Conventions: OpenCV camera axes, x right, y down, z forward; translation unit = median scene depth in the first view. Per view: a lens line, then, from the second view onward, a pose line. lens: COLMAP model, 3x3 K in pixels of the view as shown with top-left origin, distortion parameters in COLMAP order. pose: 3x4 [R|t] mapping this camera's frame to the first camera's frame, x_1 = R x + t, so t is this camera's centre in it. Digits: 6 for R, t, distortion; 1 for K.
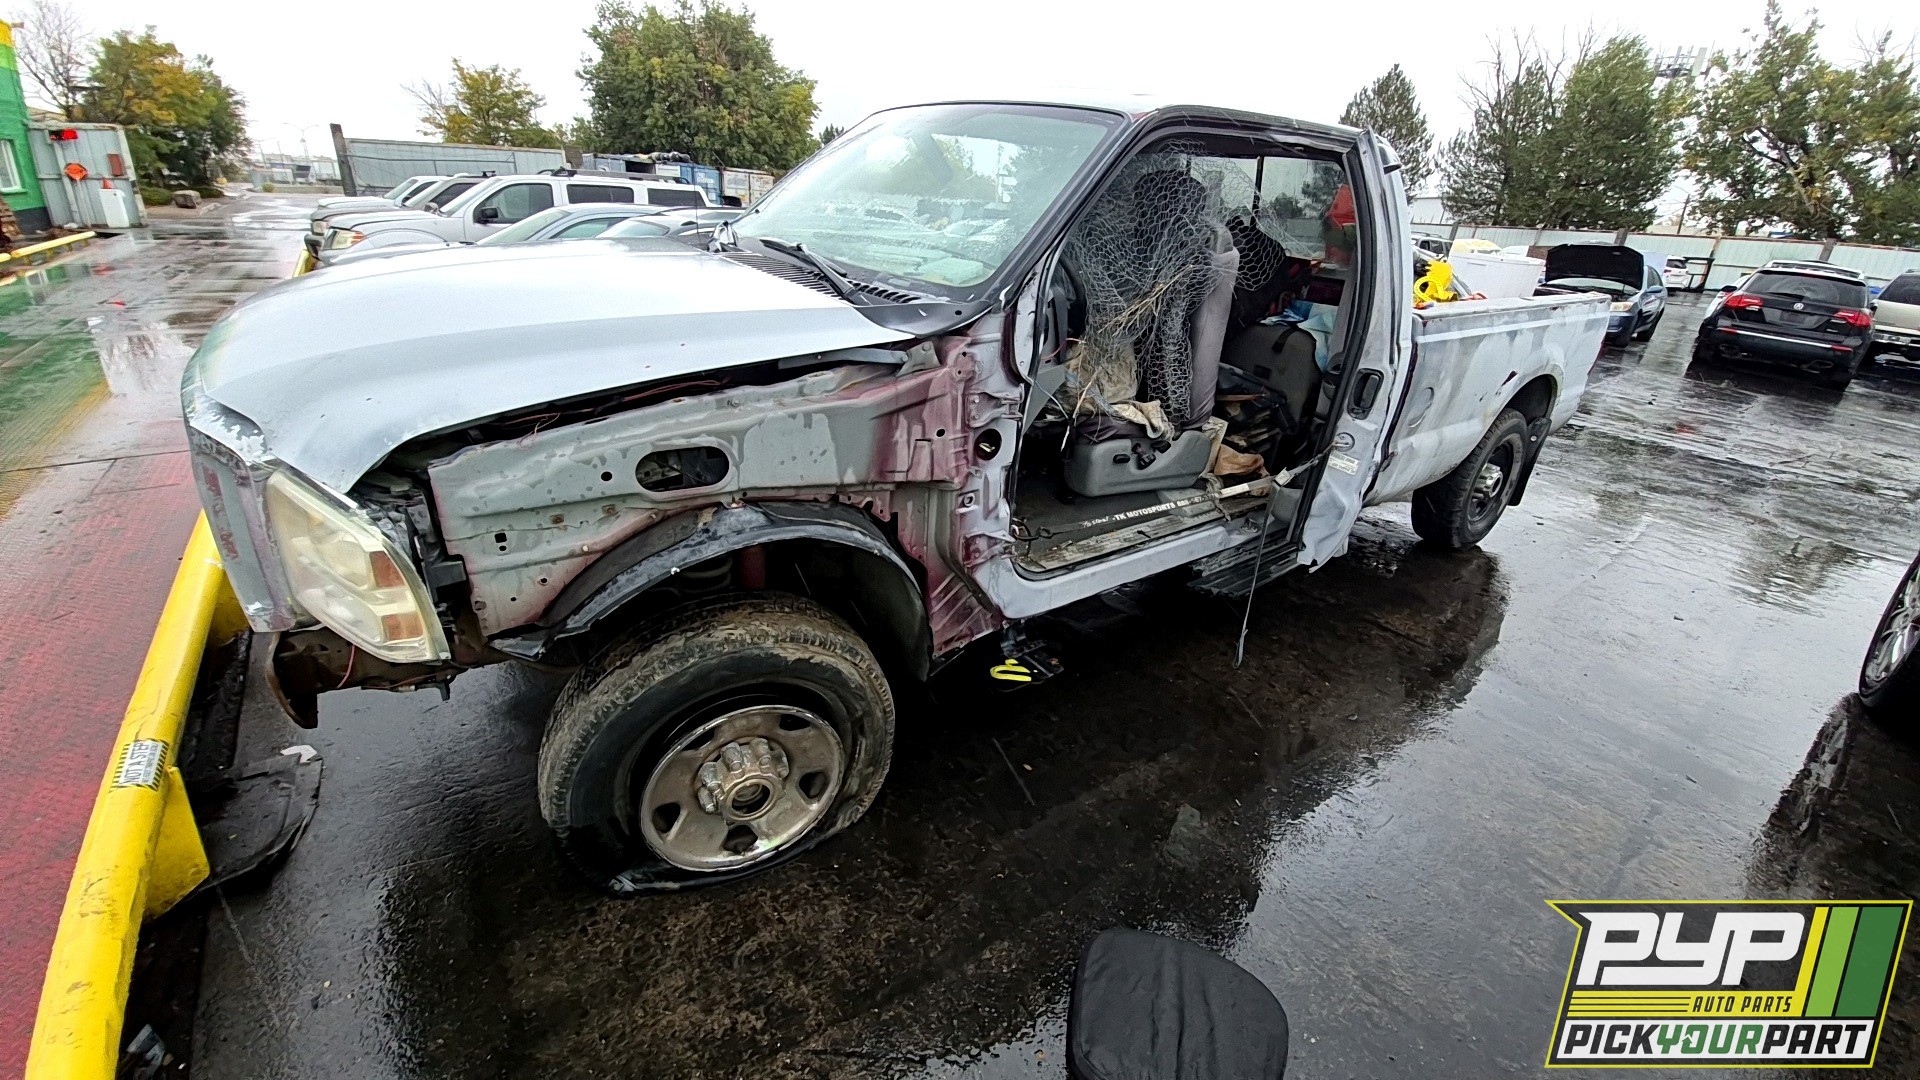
lens RADIAL K [[789.5, 0, 969.5], [0, 789.5, 537.1], [0, 0, 1]] dist [0.000029, -0.012675]
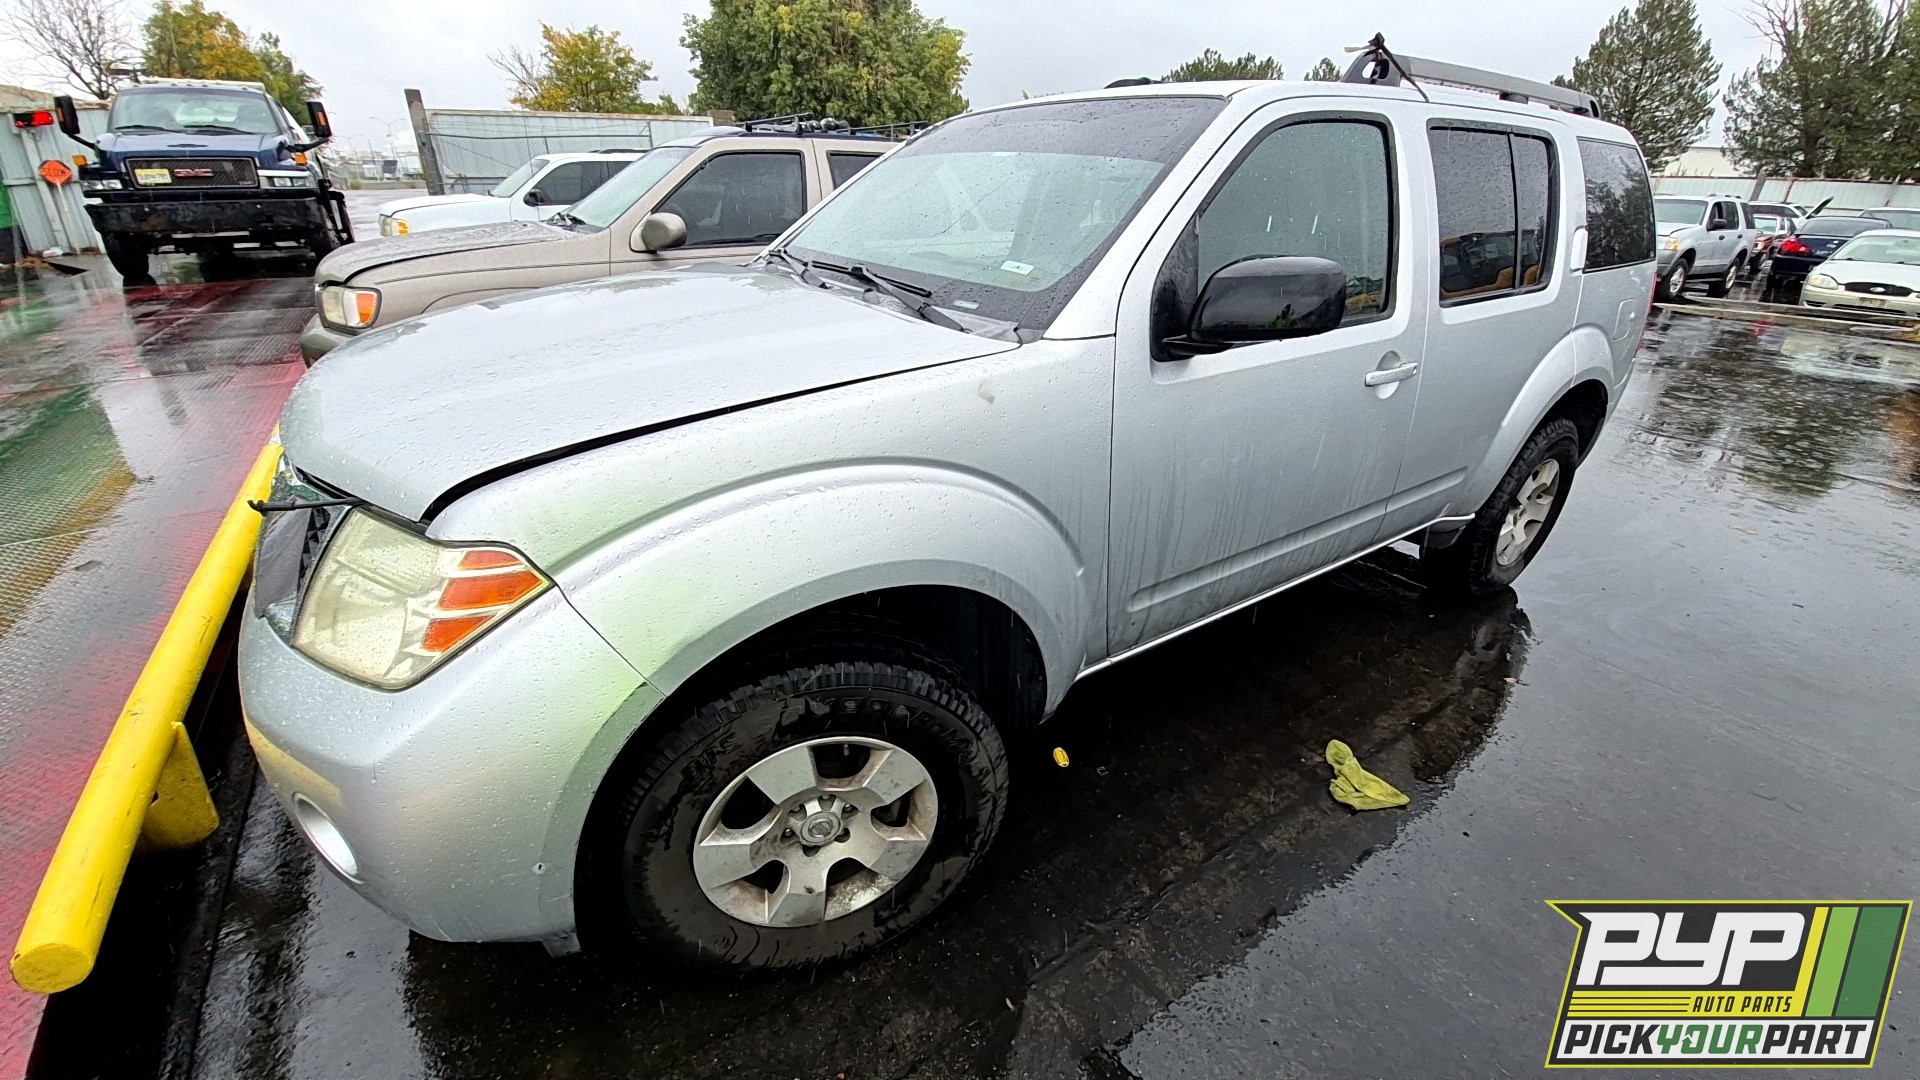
lens RADIAL K [[786.7, 0, 960.0], [0, 786.7, 540.0], [0, 0, 1]] dist [-0.000525, -0.011442]
pose [[0.996167, -0.001923, -0.087456, -0.144310], [0.005049, 0.999356, 0.035537, -0.081487], [0.087331, -0.035842, 0.995534, 0.182350]]
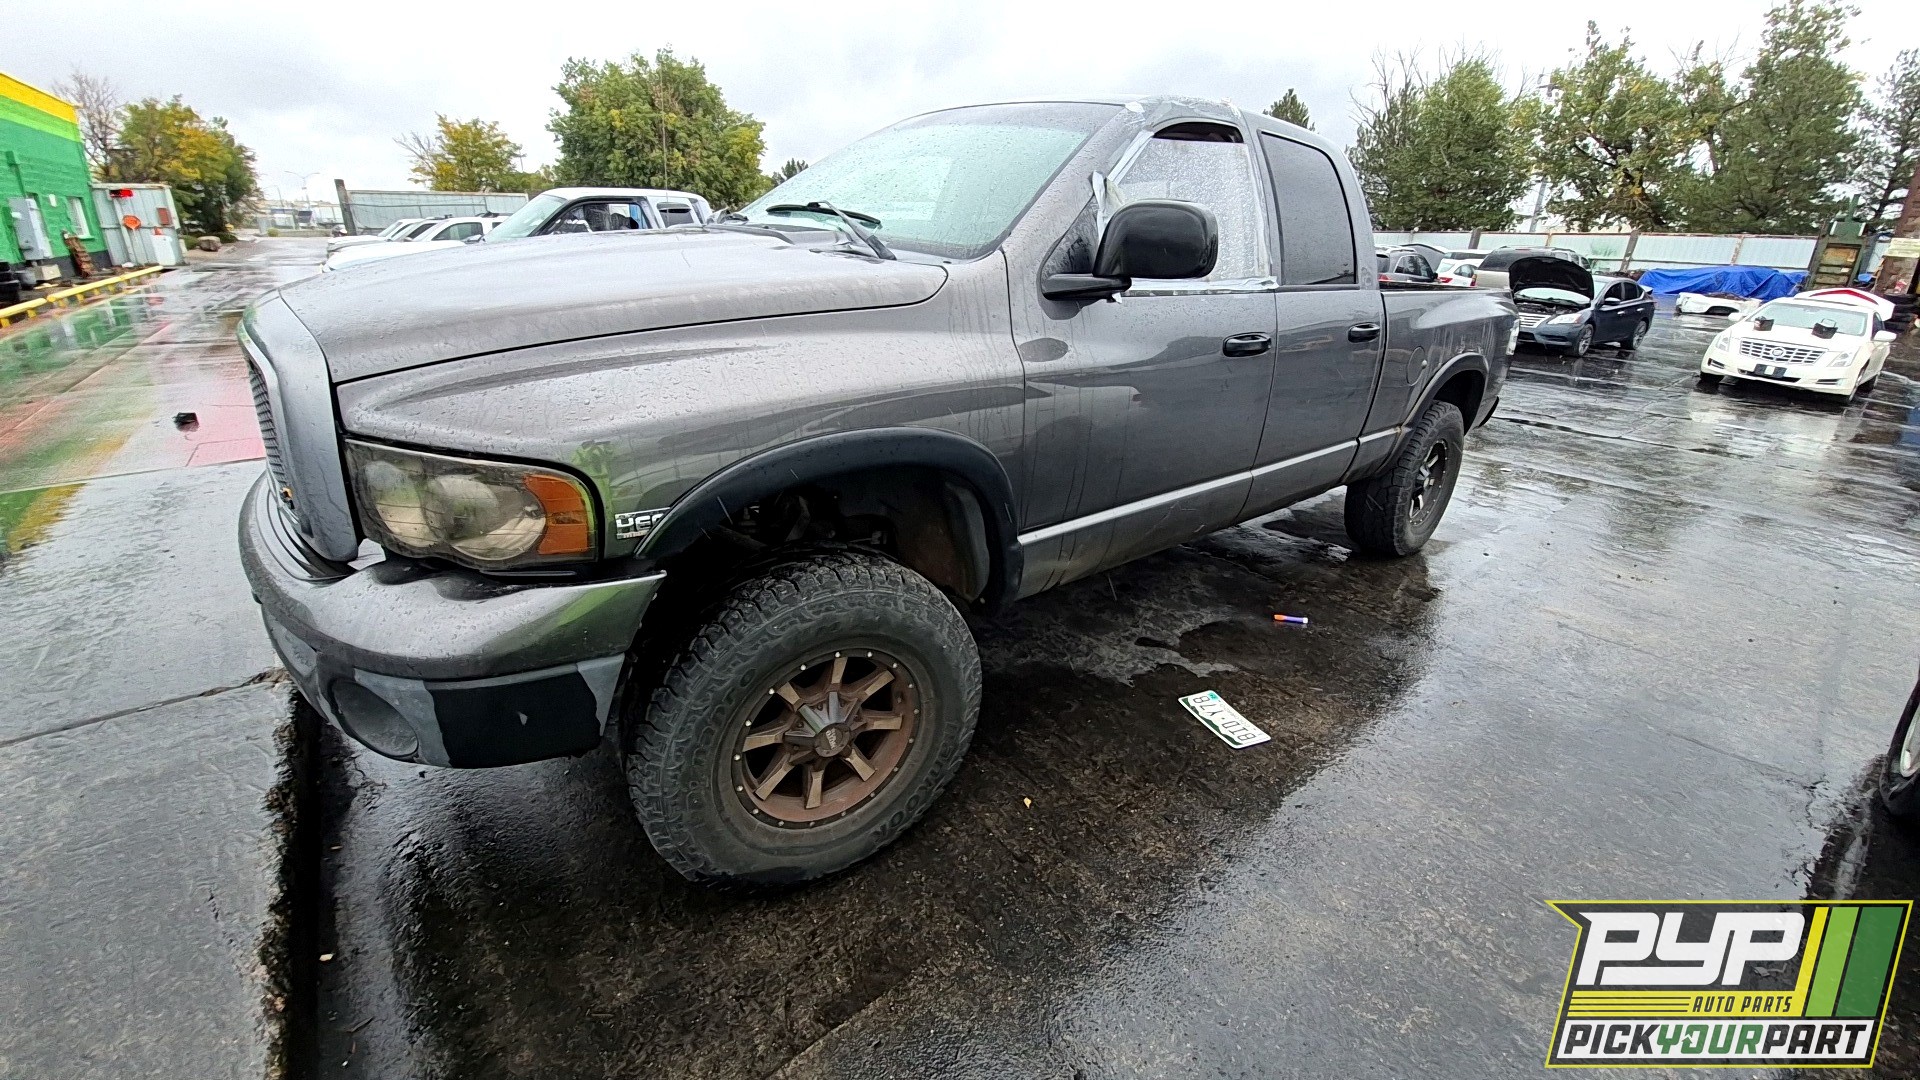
lens RADIAL K [[786.7, 0, 960.0], [0, 786.7, 540.0], [0, 0, 1]] dist [-0.000525, -0.011442]
pose [[0.999565, -0.028259, -0.008422, 0.090971], [0.028068, 0.999366, -0.021919, 0.053346], [0.009036, 0.021673, 0.999724, -0.117693]]
